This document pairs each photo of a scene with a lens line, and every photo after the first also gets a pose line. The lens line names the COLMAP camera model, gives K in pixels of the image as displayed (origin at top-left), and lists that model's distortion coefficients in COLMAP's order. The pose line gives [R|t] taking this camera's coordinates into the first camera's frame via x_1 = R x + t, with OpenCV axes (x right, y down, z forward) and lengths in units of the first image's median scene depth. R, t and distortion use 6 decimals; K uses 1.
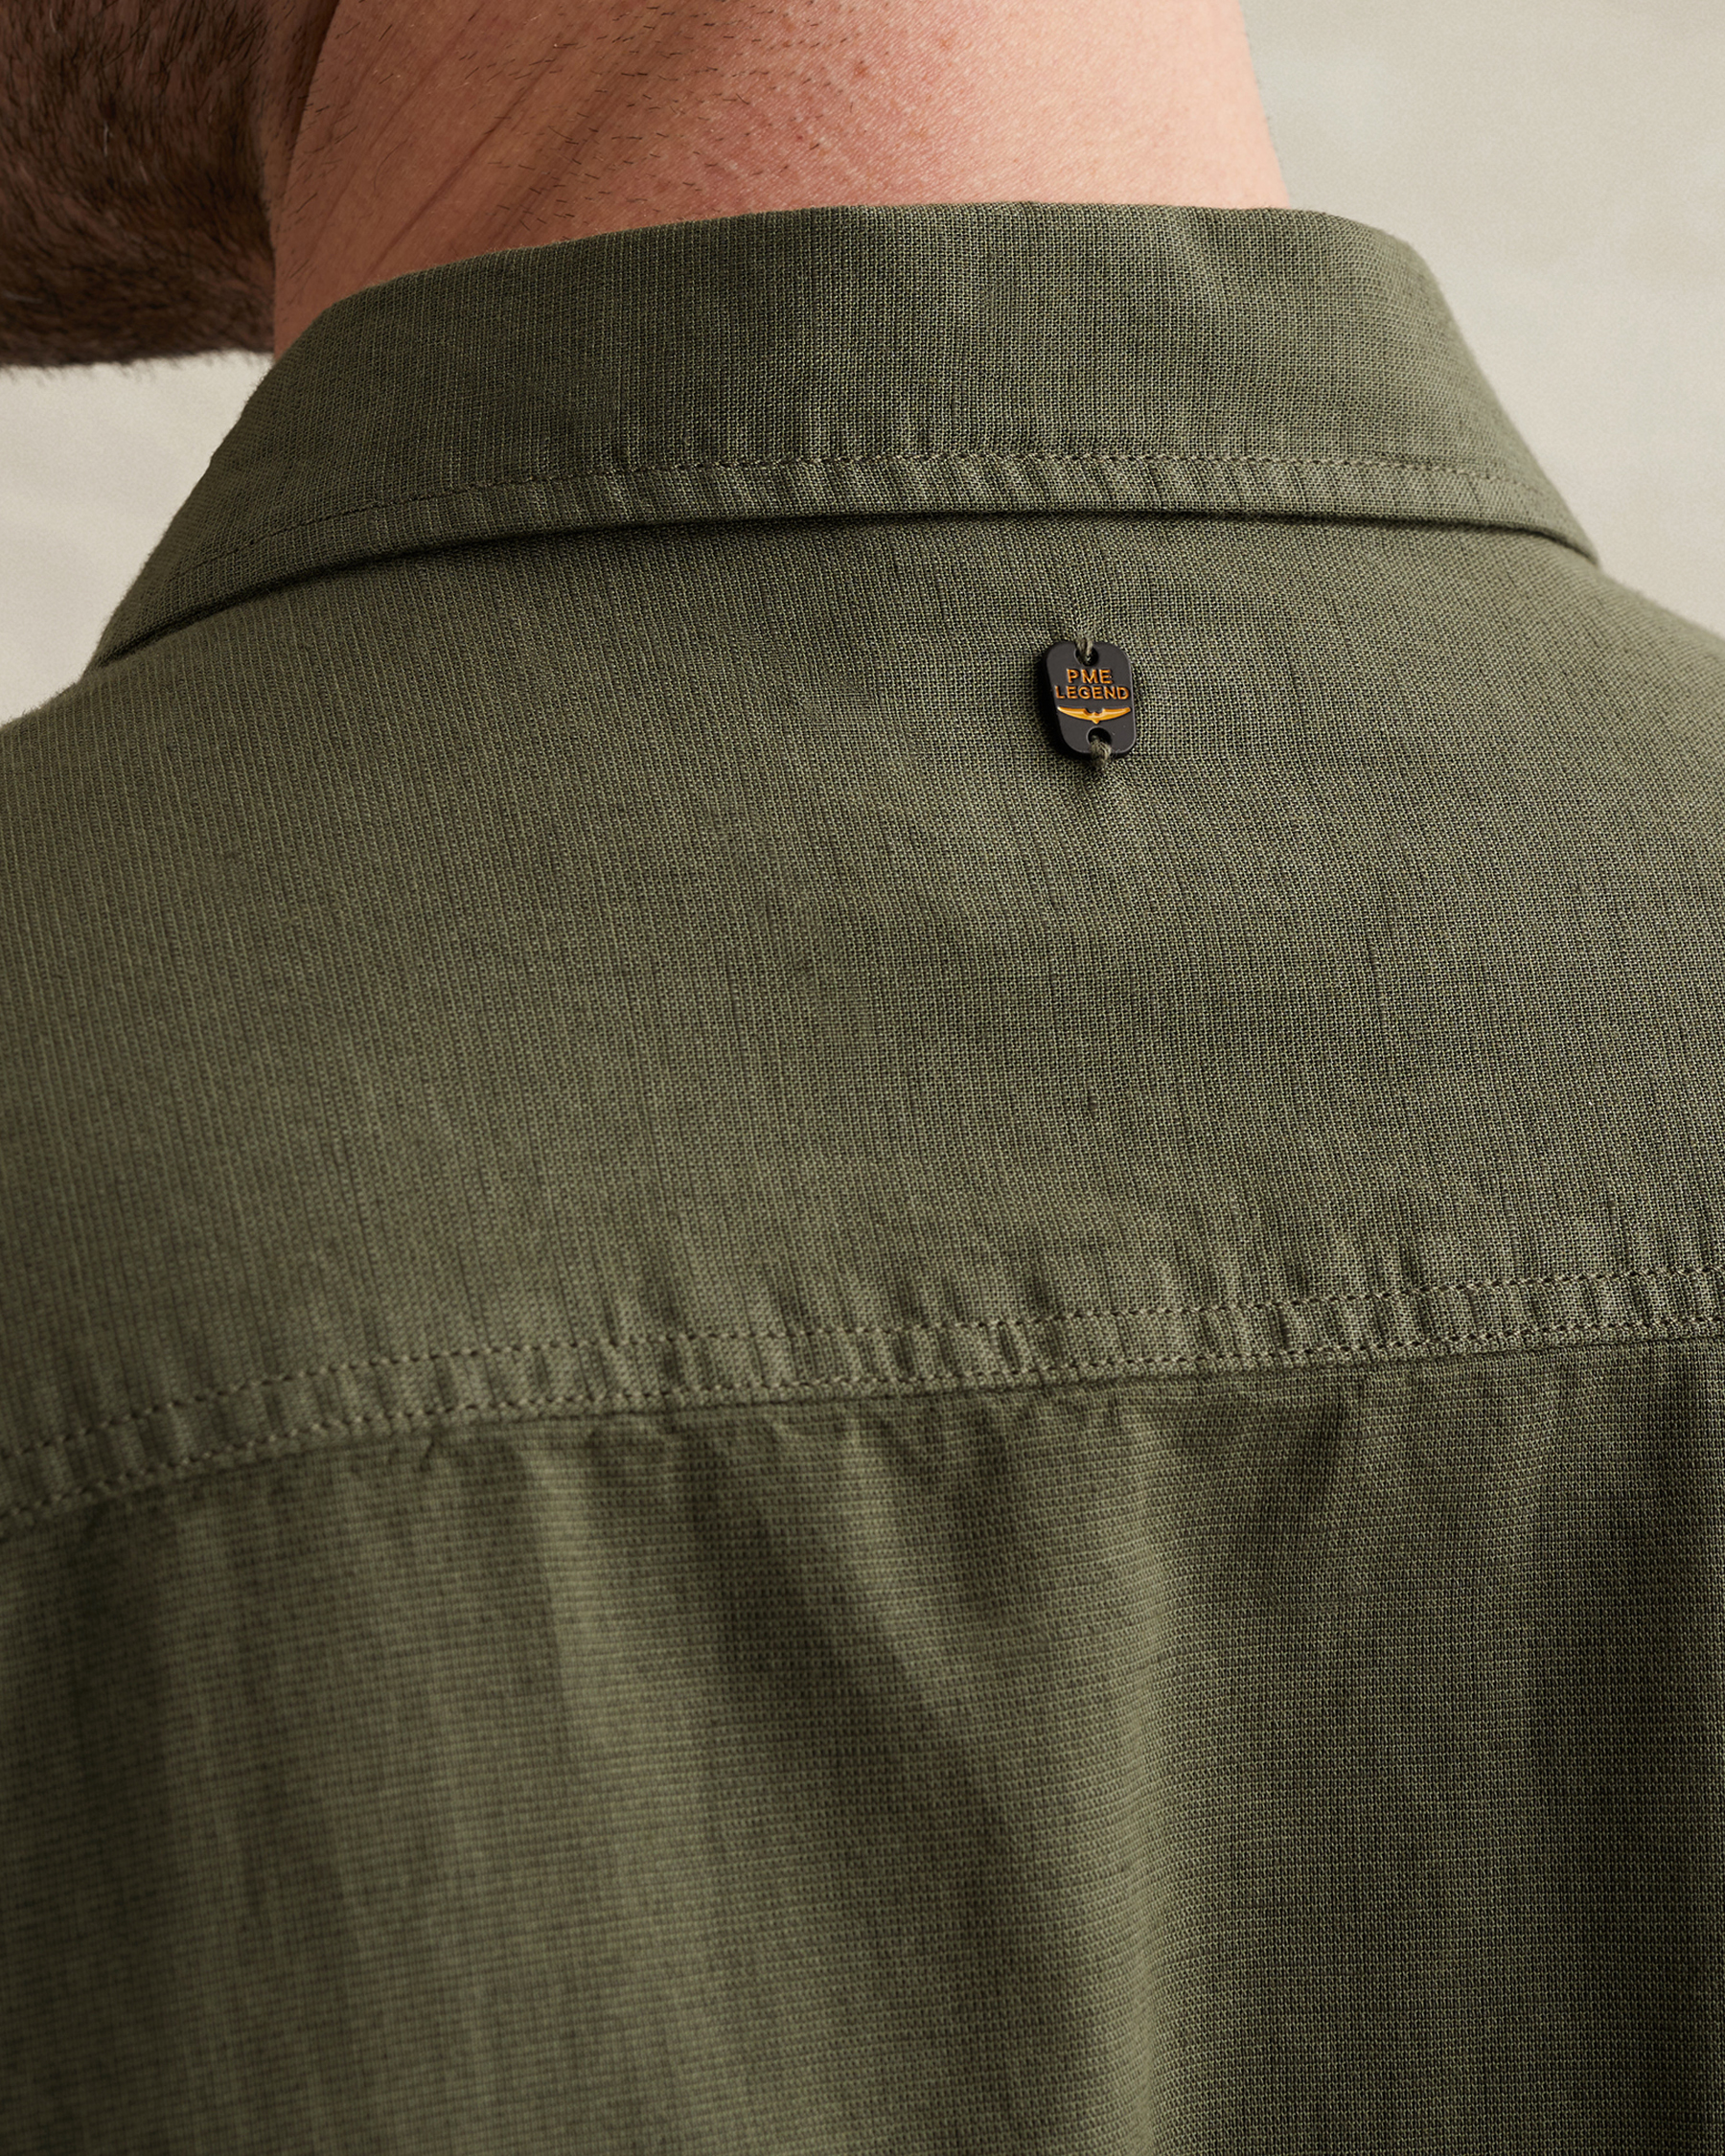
lens RADIAL K [[3427.3, 0, 862.5], [0, 3427.3, 1078.0], [0, 0, 1]] dist [0.002285, 0.034624]
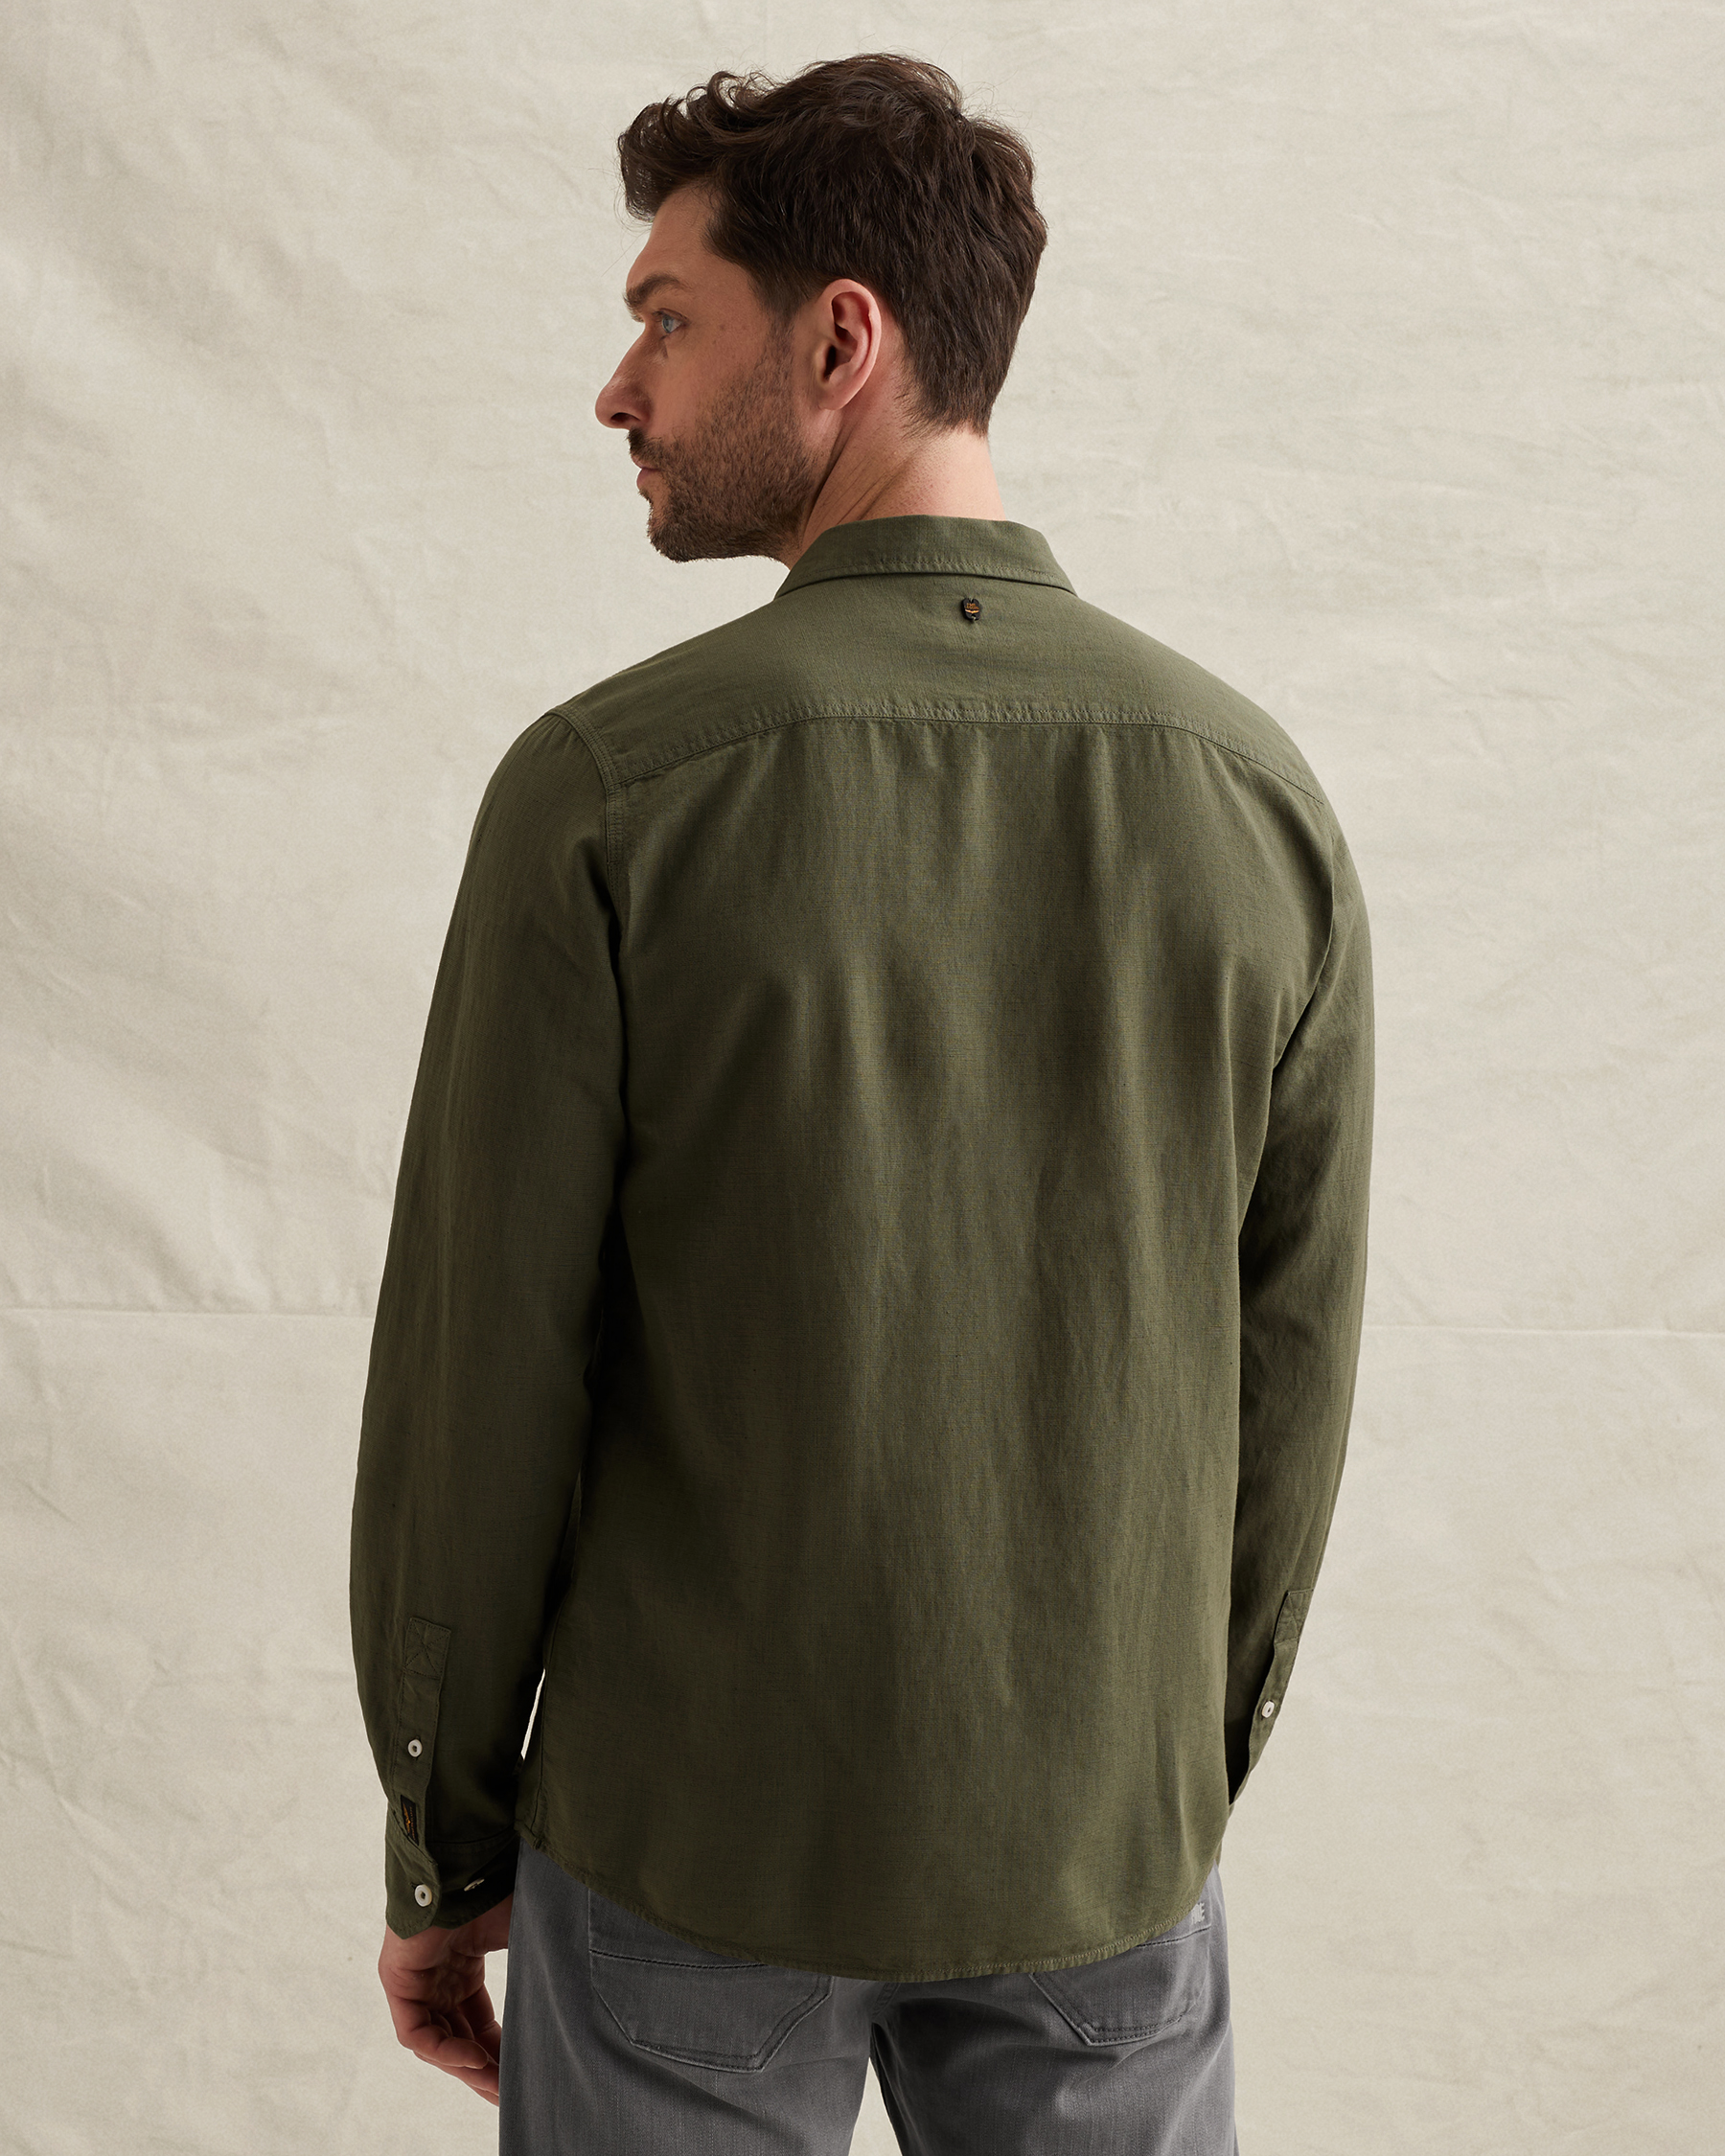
lens RADIAL K [[3460.2, 0, 862.5], [0, 3460.2, 1078.0], [0, 0, 1]] dist [0.247972, 0.109962]
pose [[0.999607, 0.018726, 0.020843, -0.198775], [-0.014247, 0.980219, -0.197400, 1.660963], [-0.024127, 0.197026, 0.980101, -4.099075]]
